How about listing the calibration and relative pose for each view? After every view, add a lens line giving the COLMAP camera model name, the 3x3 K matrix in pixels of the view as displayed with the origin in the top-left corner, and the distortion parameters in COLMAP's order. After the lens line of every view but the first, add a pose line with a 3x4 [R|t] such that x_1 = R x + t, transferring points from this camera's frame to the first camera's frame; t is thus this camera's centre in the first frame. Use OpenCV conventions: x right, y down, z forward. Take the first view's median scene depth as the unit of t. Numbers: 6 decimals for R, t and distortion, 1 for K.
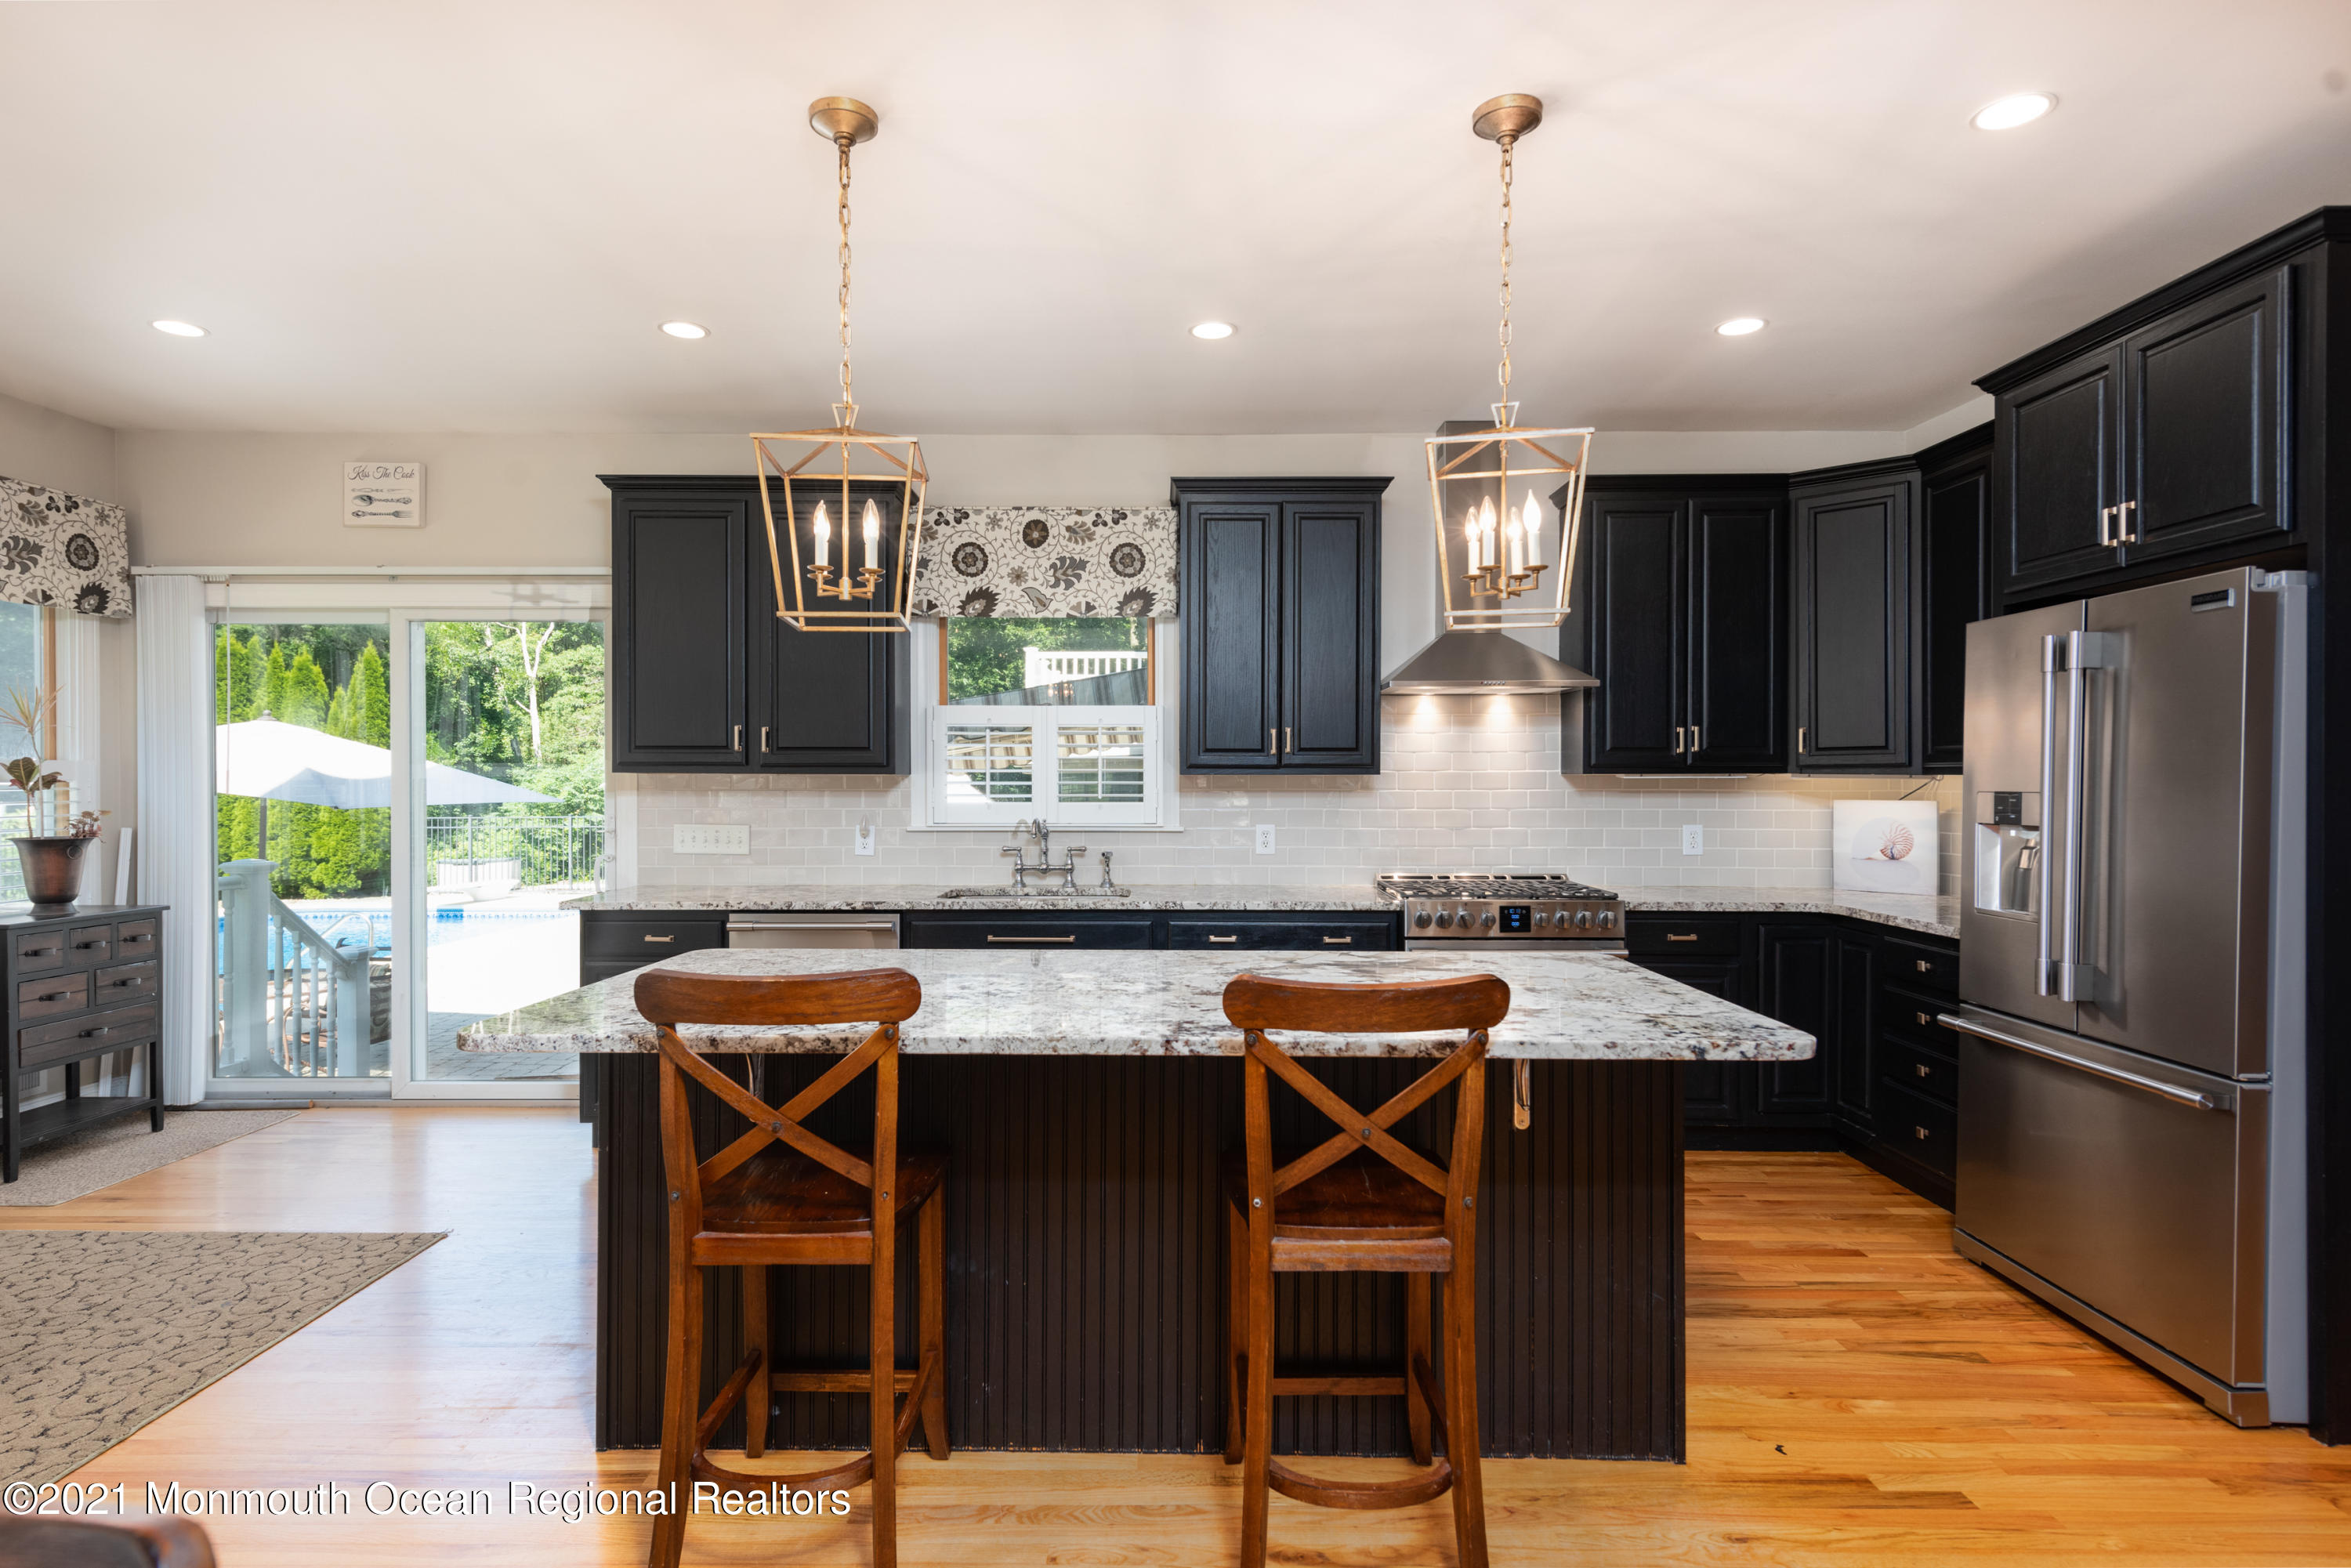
lens RADIAL K [[1222.6, 0, 1167.5], [0, 1222.6, 785.8], [0, 0, 1]] dist [0.017564, -0.006028]
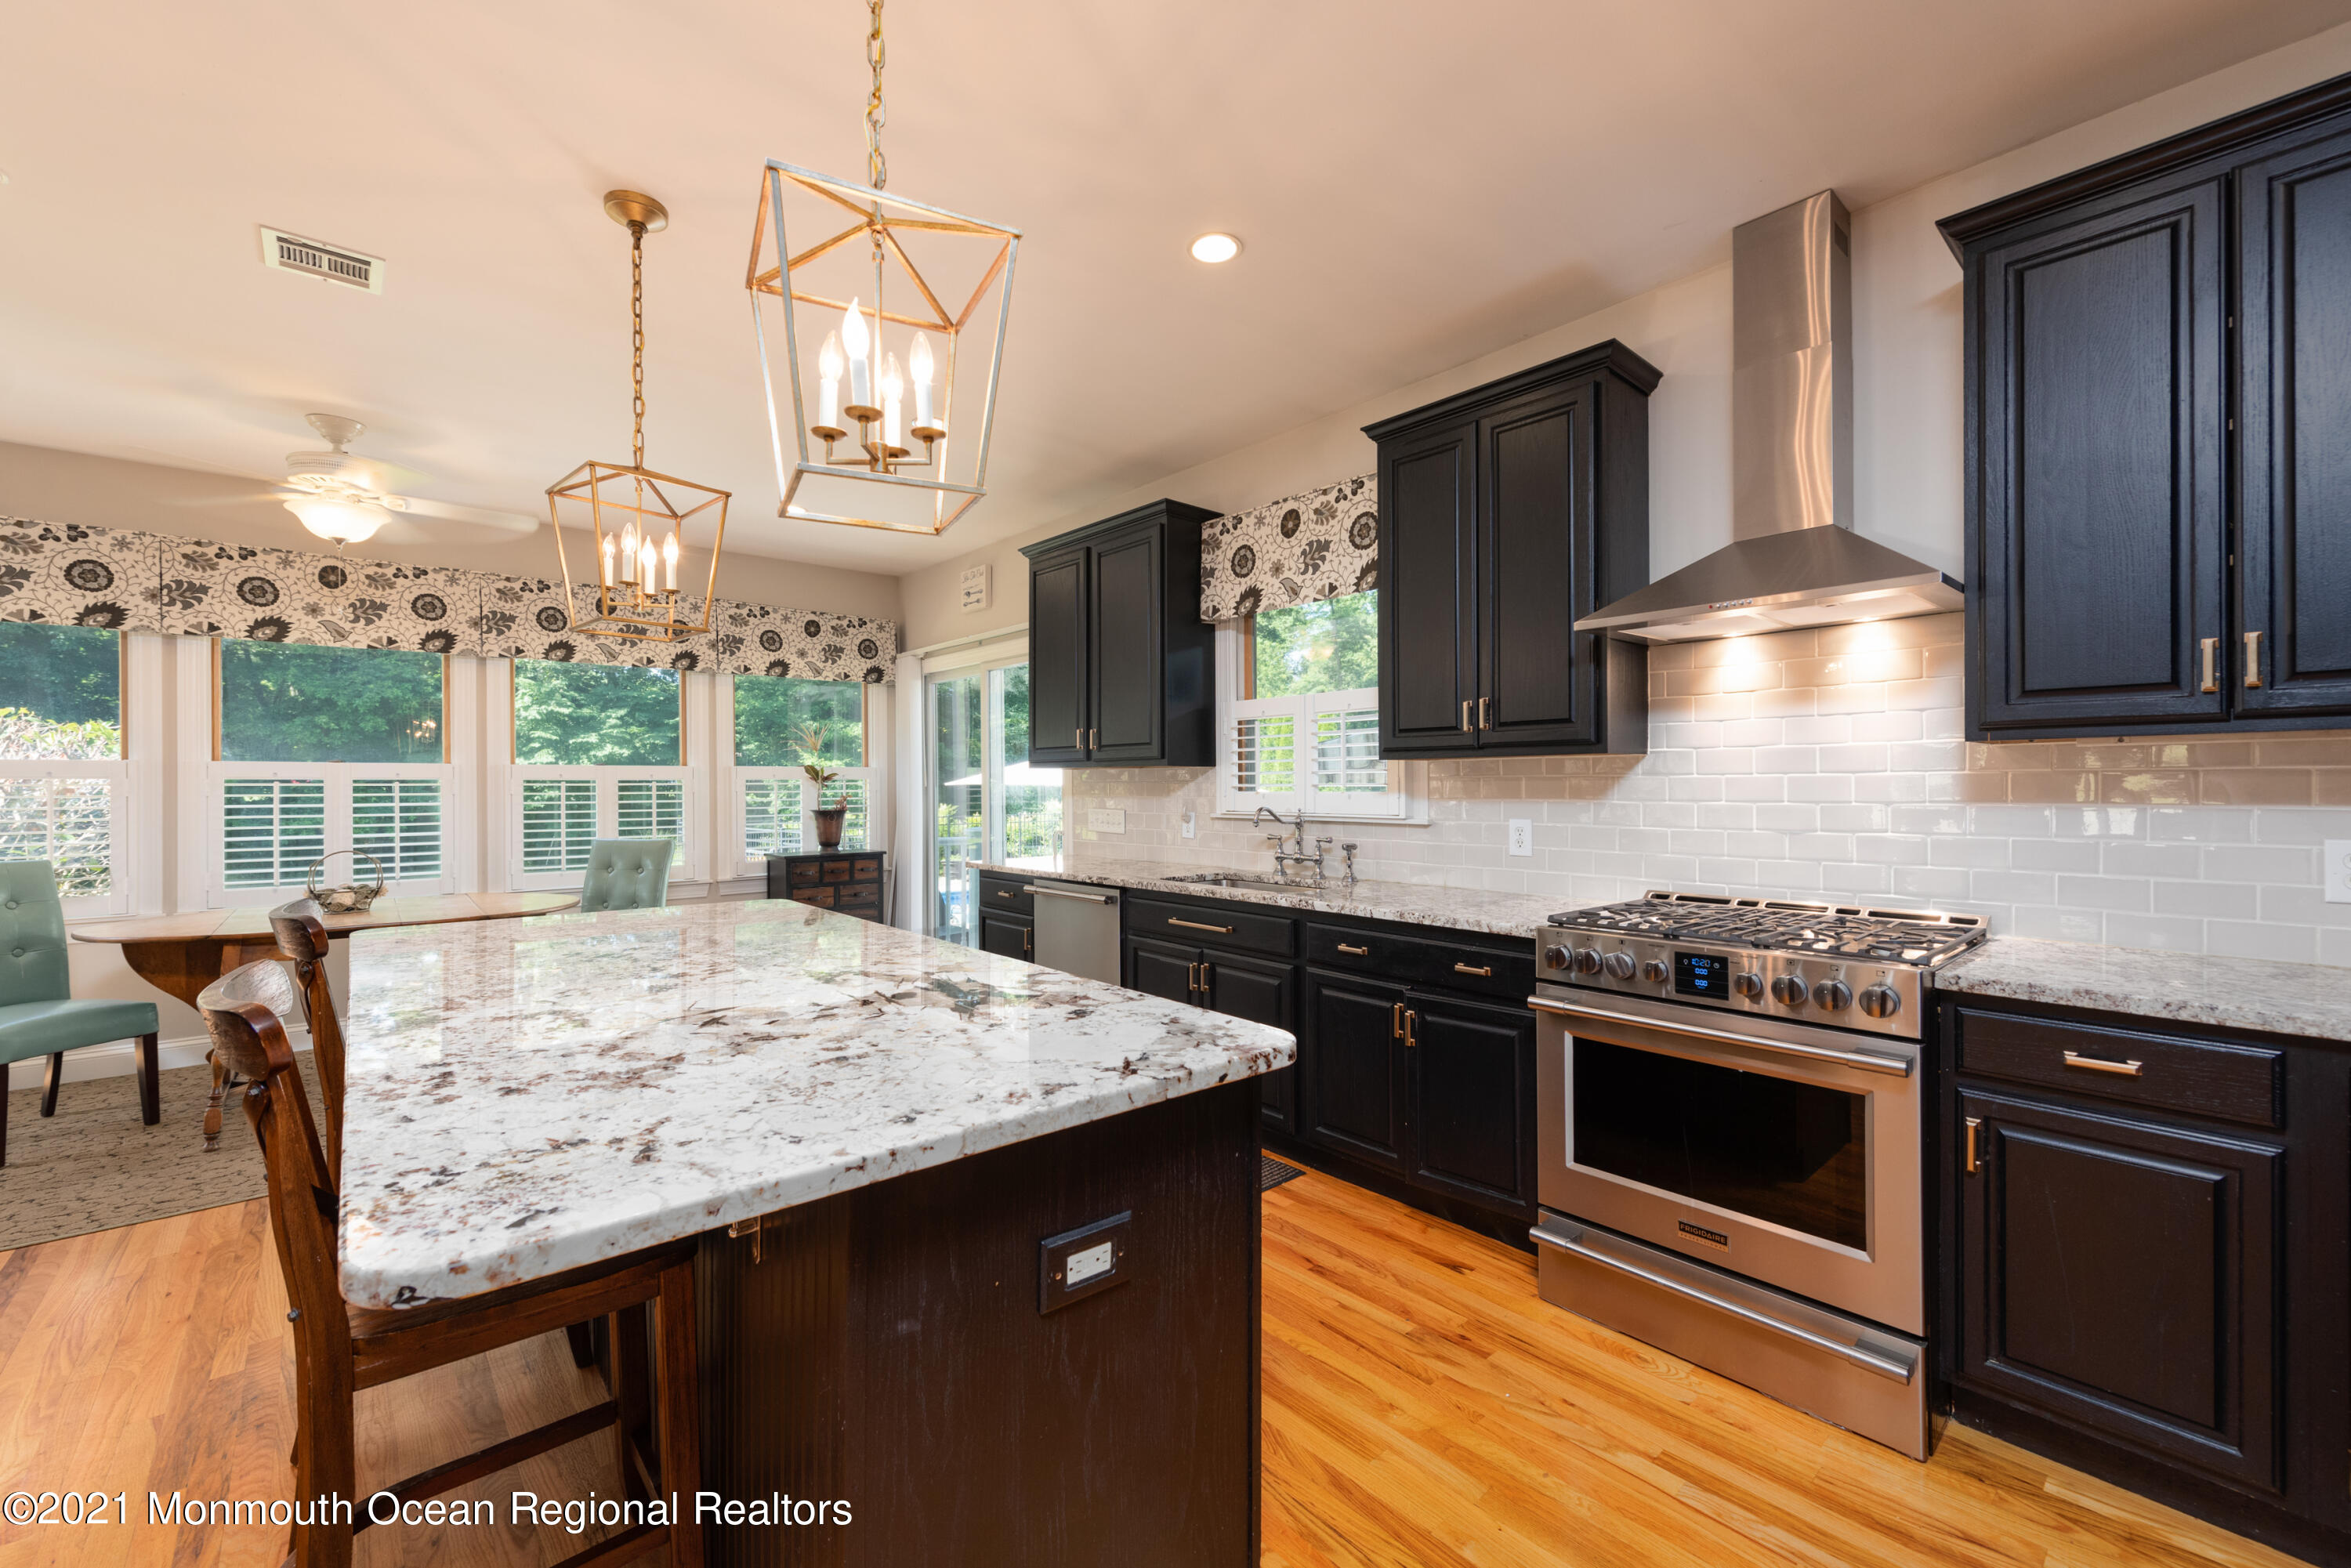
lens RADIAL K [[967.9, 0, 1162.4], [0, 967.9, 781.5], [0, 0, 1]] dist [-0.000020, 0.000390]
pose [[0.636420, -0.006802, -0.771313, 0.448525], [0.003605, 0.999976, -0.005843, 0.009883], [0.771335, 0.000938, 0.636429, 0.426335]]
